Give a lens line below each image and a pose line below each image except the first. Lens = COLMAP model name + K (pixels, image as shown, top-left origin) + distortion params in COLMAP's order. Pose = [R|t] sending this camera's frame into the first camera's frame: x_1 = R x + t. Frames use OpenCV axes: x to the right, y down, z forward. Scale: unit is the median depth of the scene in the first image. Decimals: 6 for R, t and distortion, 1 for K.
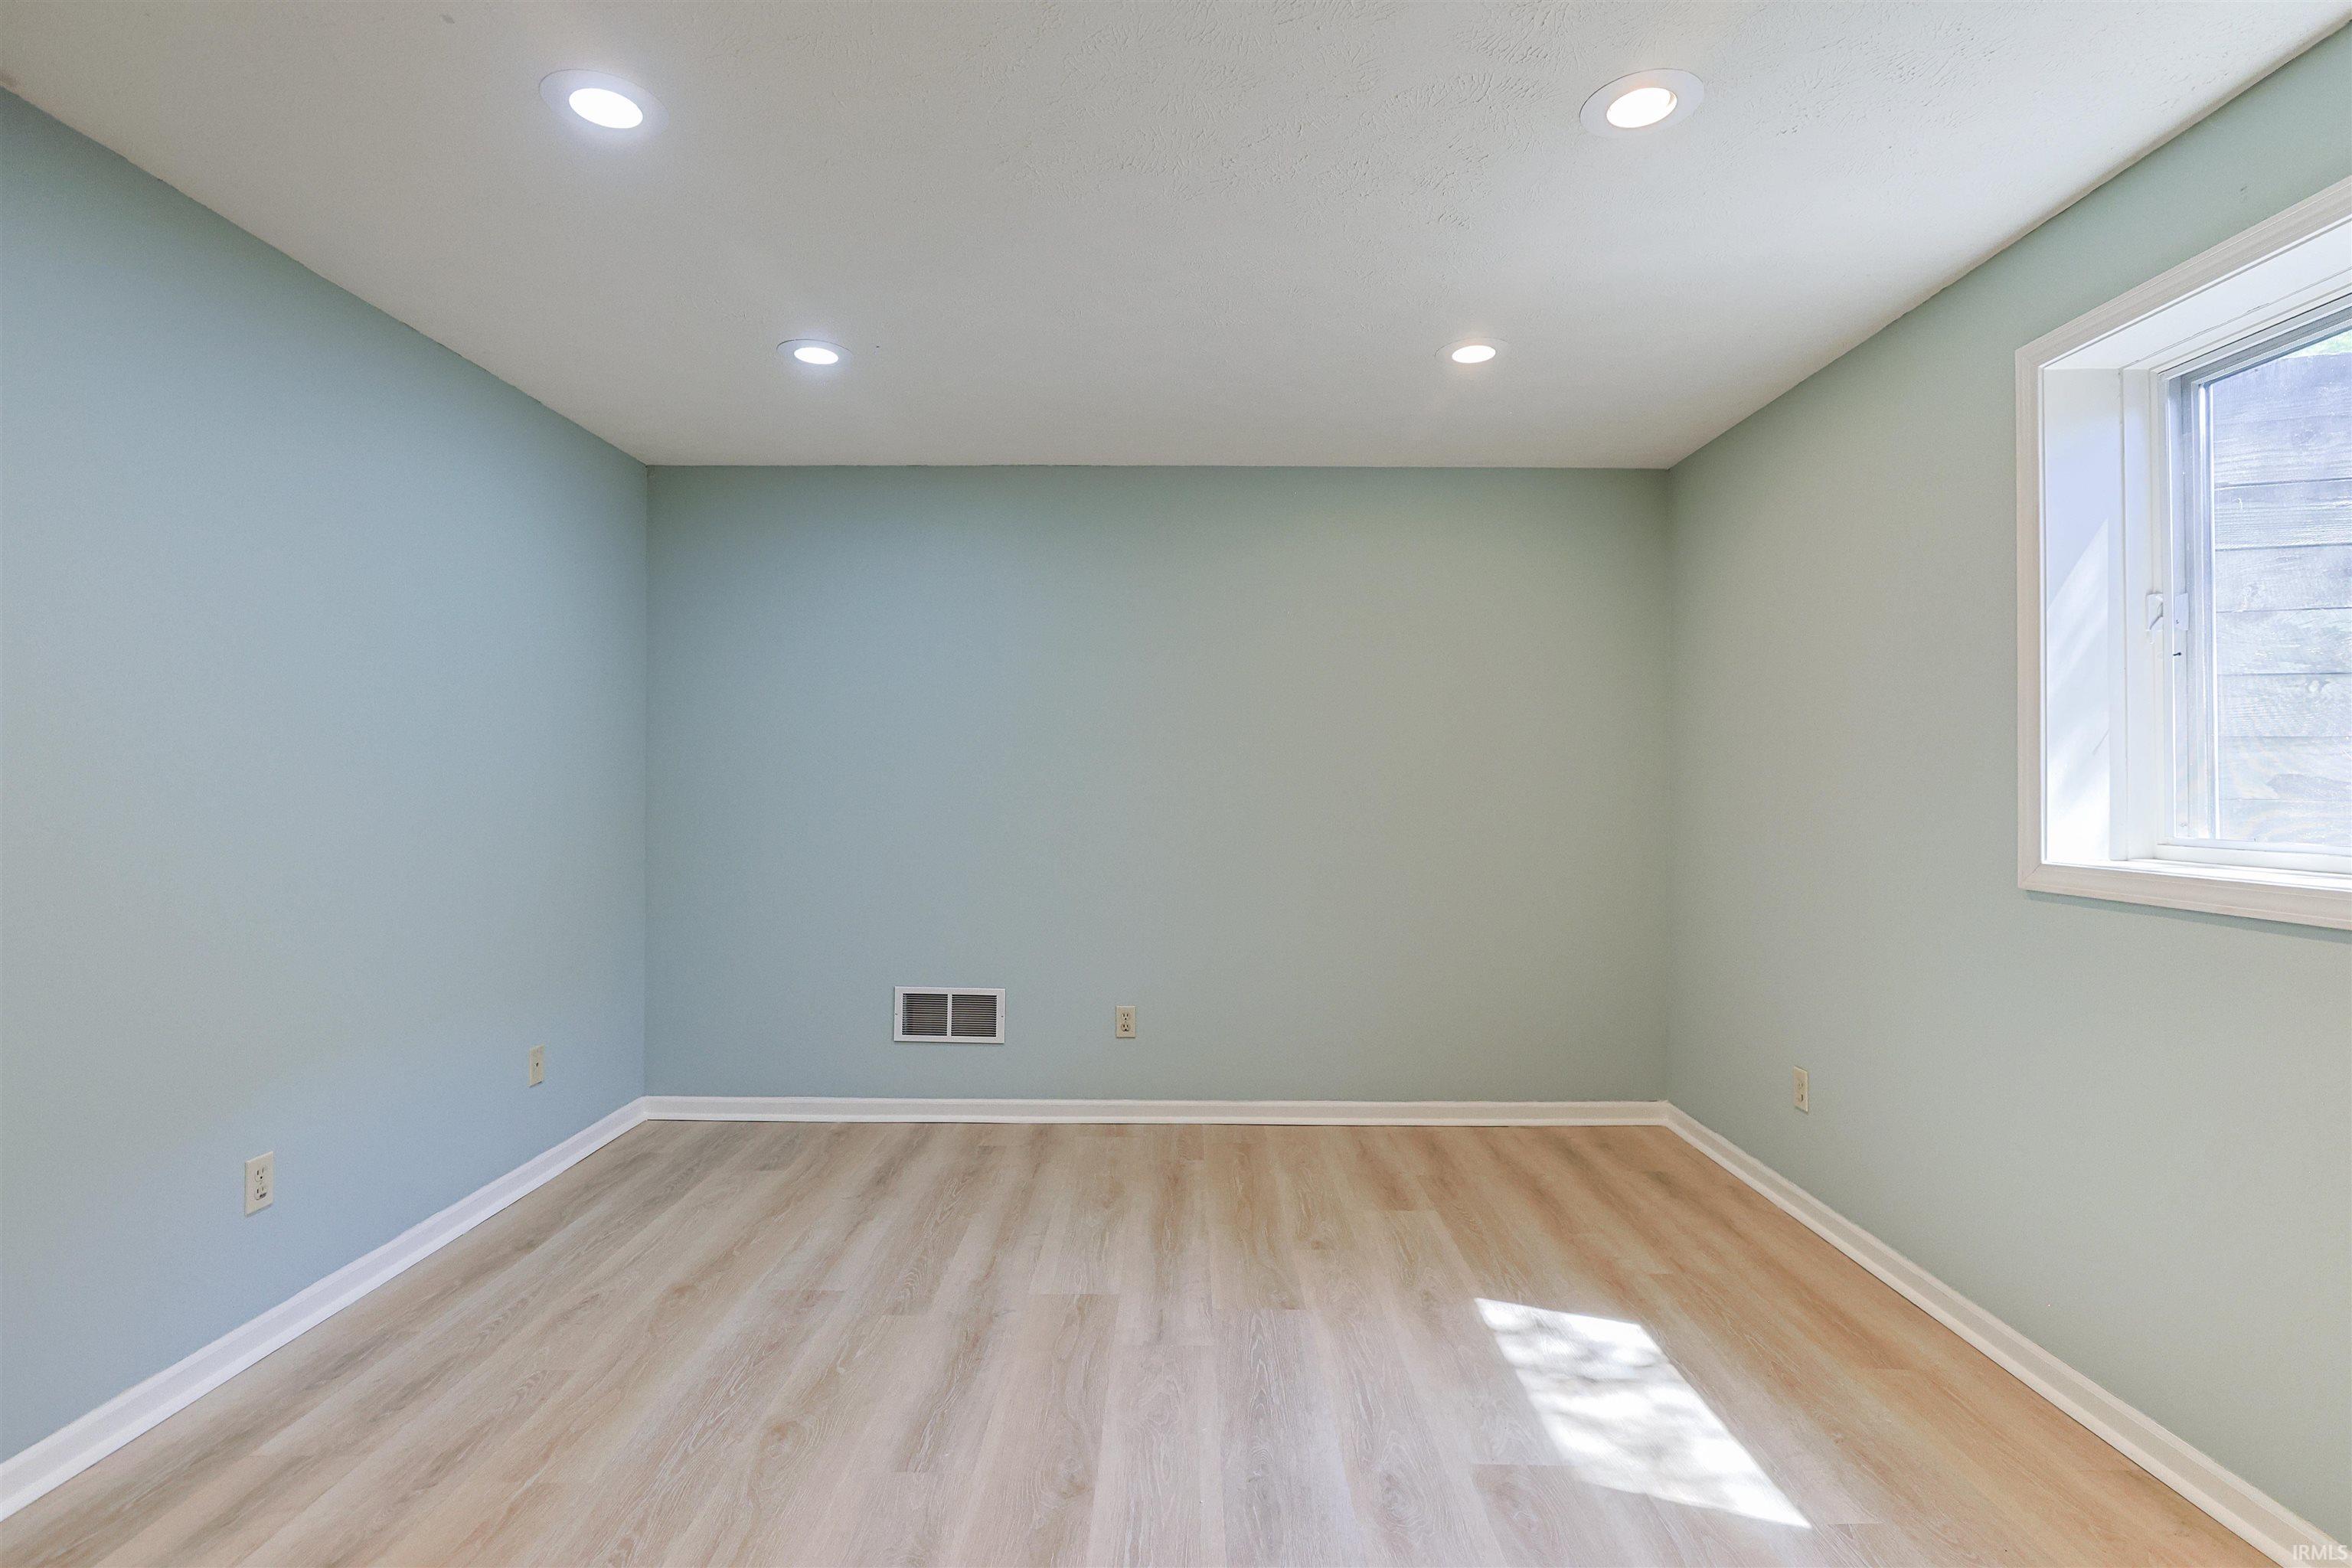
lens RADIAL K [[1130.9, 0, 1191.1], [0, 1130.9, 781.4], [0, 0, 1]] dist [-0.013094, 0.006993]
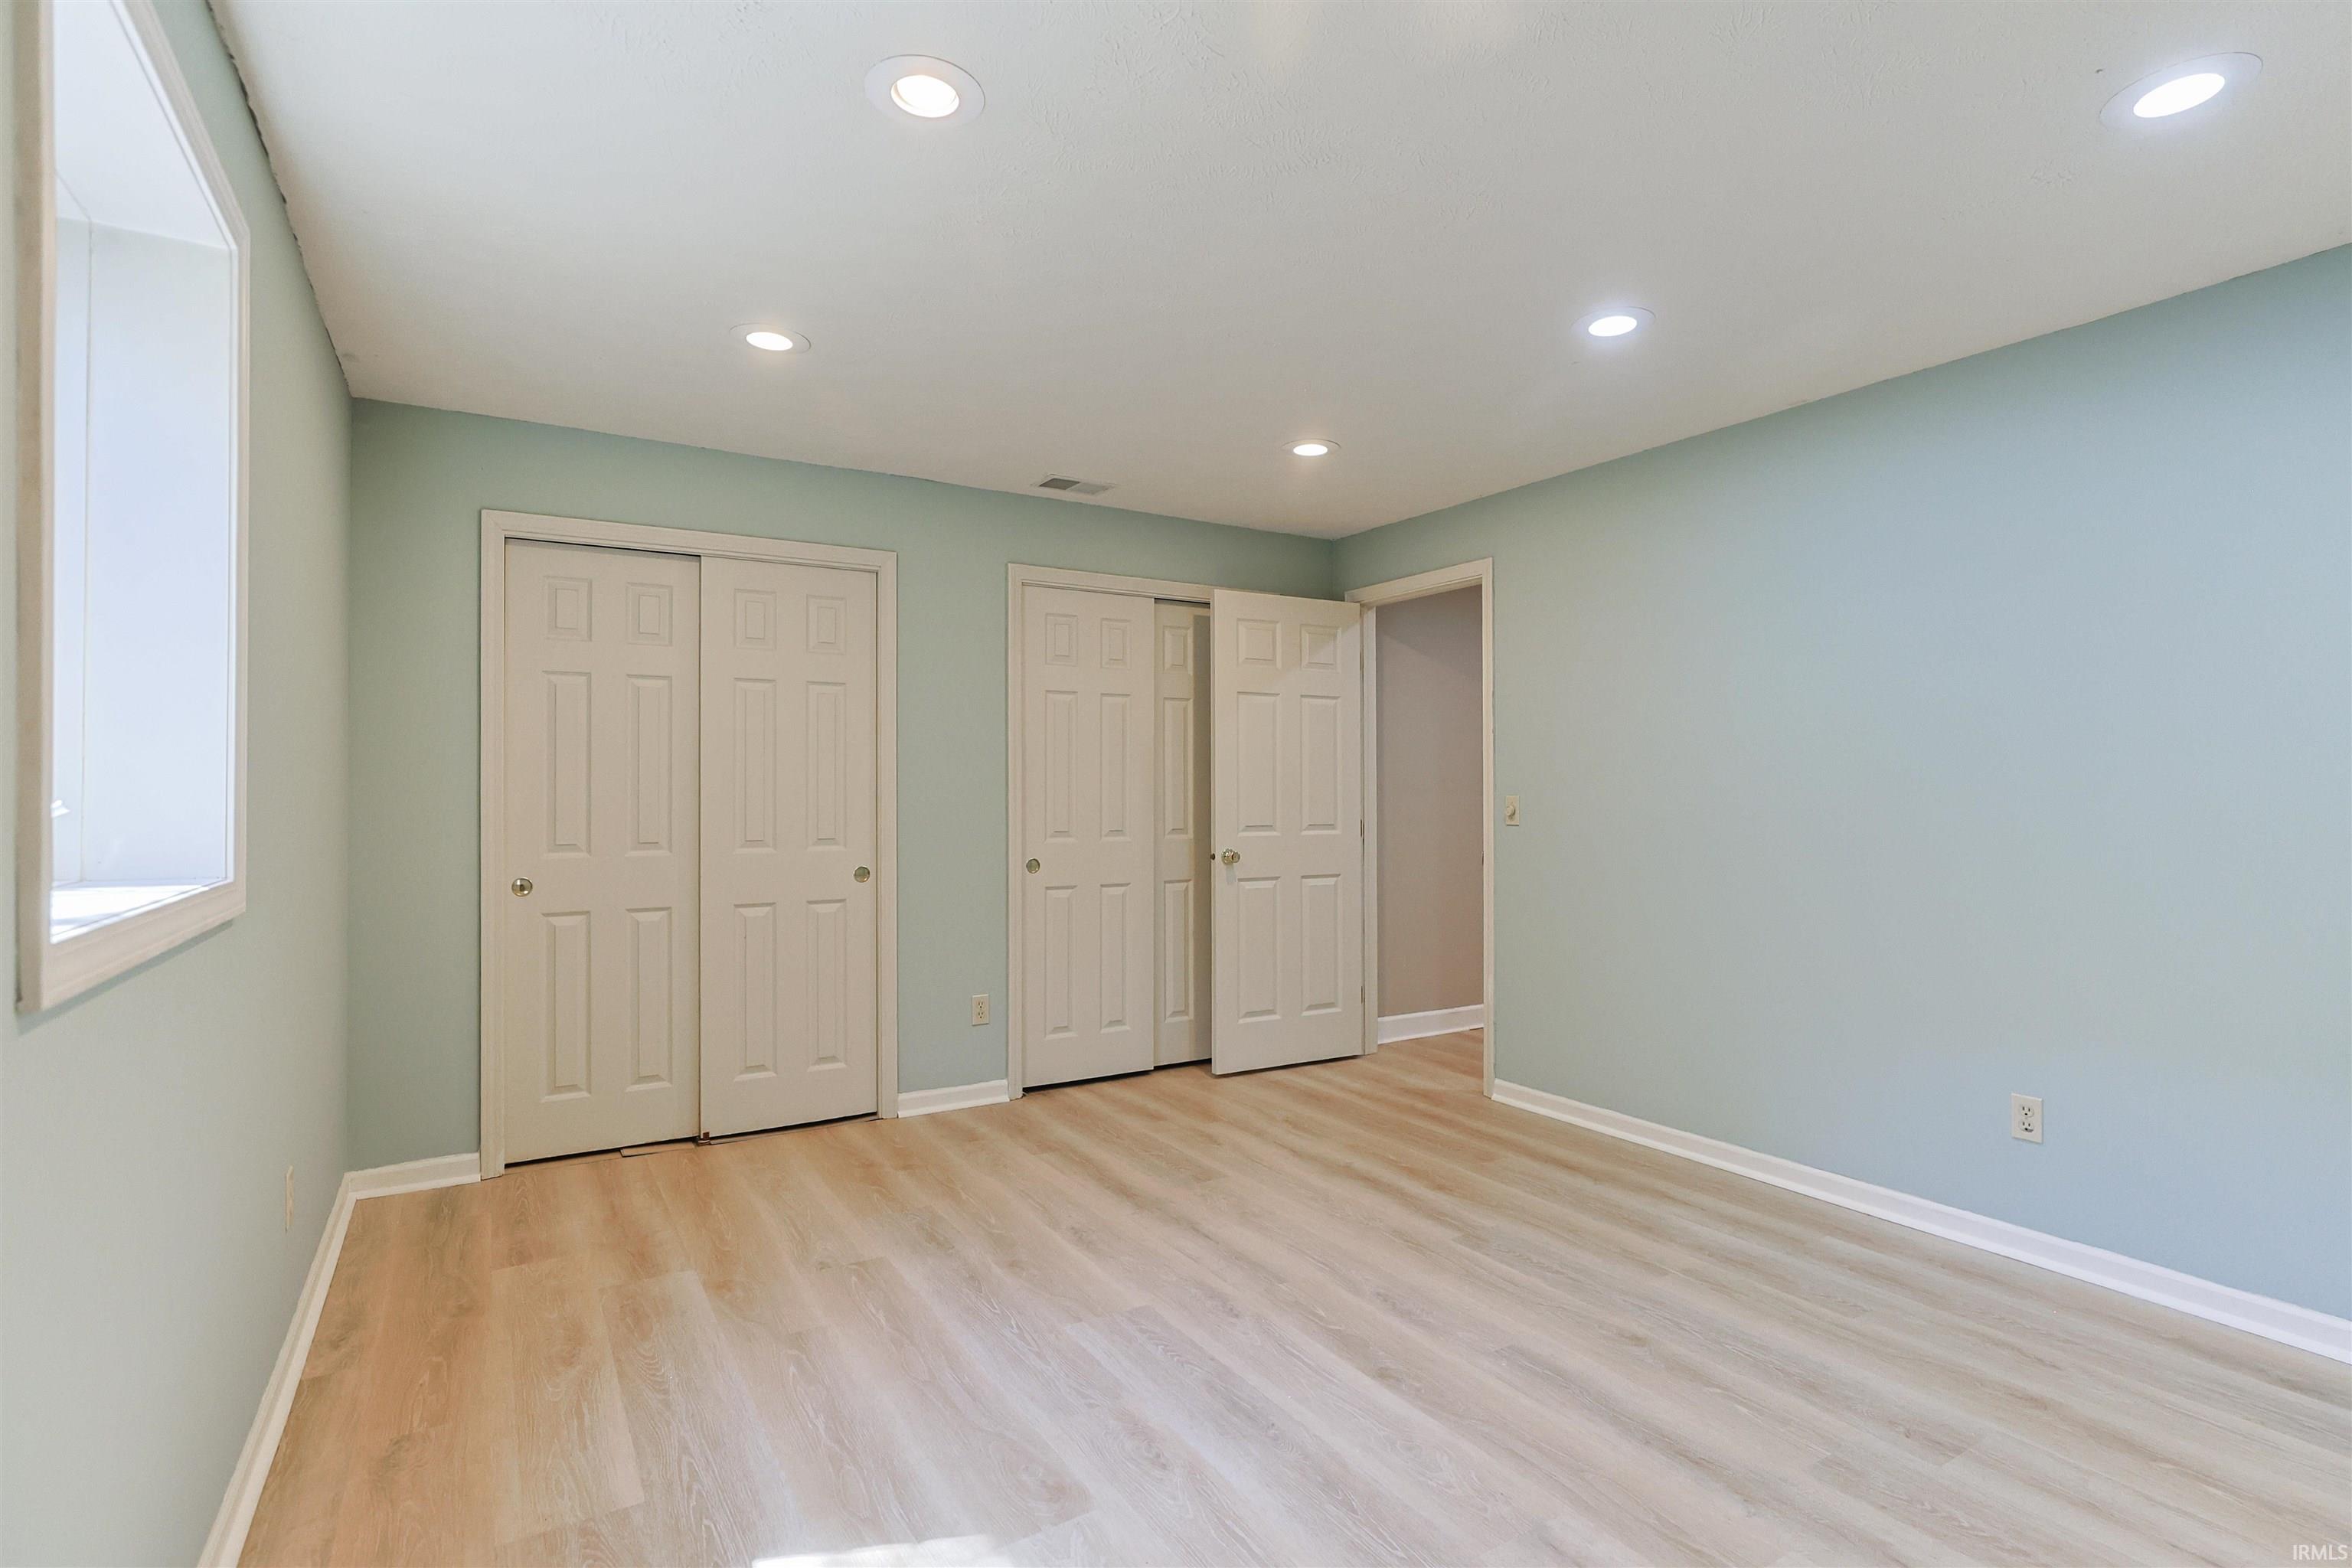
lens RADIAL K [[1130.9, 0, 1170.3], [0, 1130.9, 804.5], [0, 0, 1]] dist [-0.013094, 0.006993]
pose [[-0.860076, 0.002345, -0.510161, 0.536484], [-0.001536, 0.999973, 0.007186, 0.012466], [0.510164, 0.006964, -0.860049, 1.461882]]
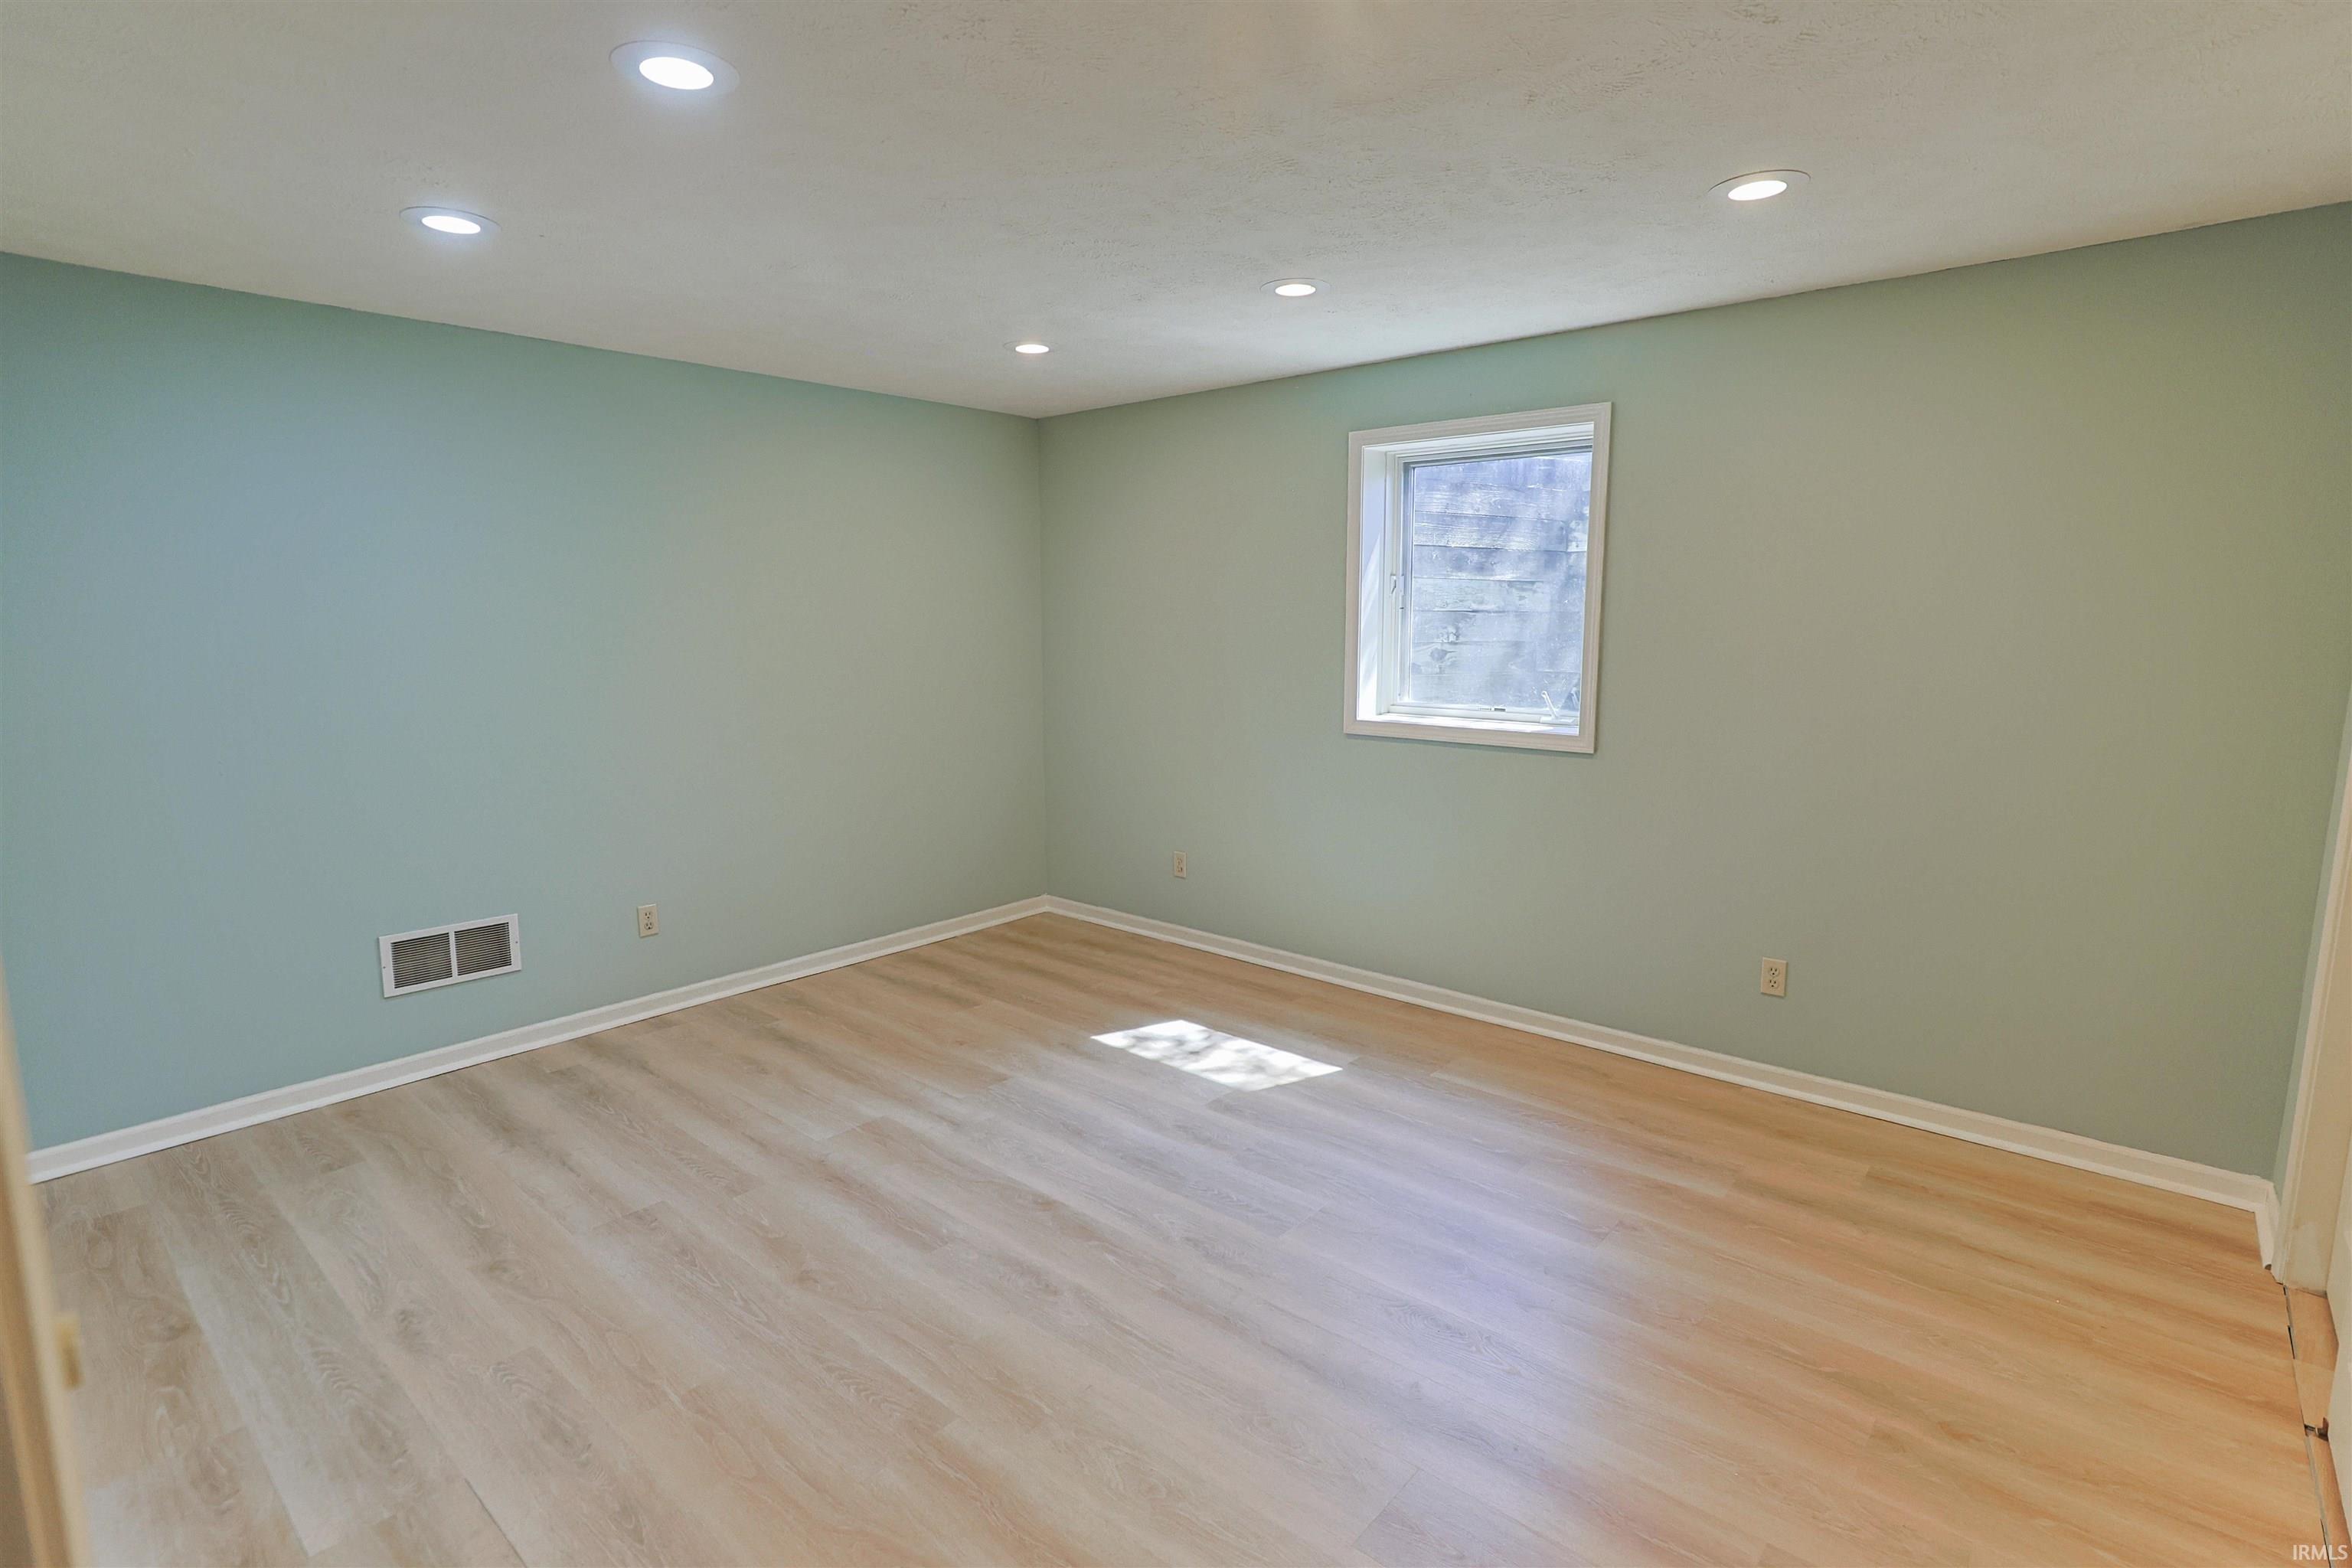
lens RADIAL K [[1130.9, 0, 1191.8], [0, 1130.9, 792.2], [0, 0, 1]] dist [-0.013094, 0.006993]
pose [[0.653399, -0.126742, 0.746329, -0.769790], [0.002859, 0.986291, 0.164989, -0.108202], [-0.757008, -0.105669, 0.644804, -0.022999]]
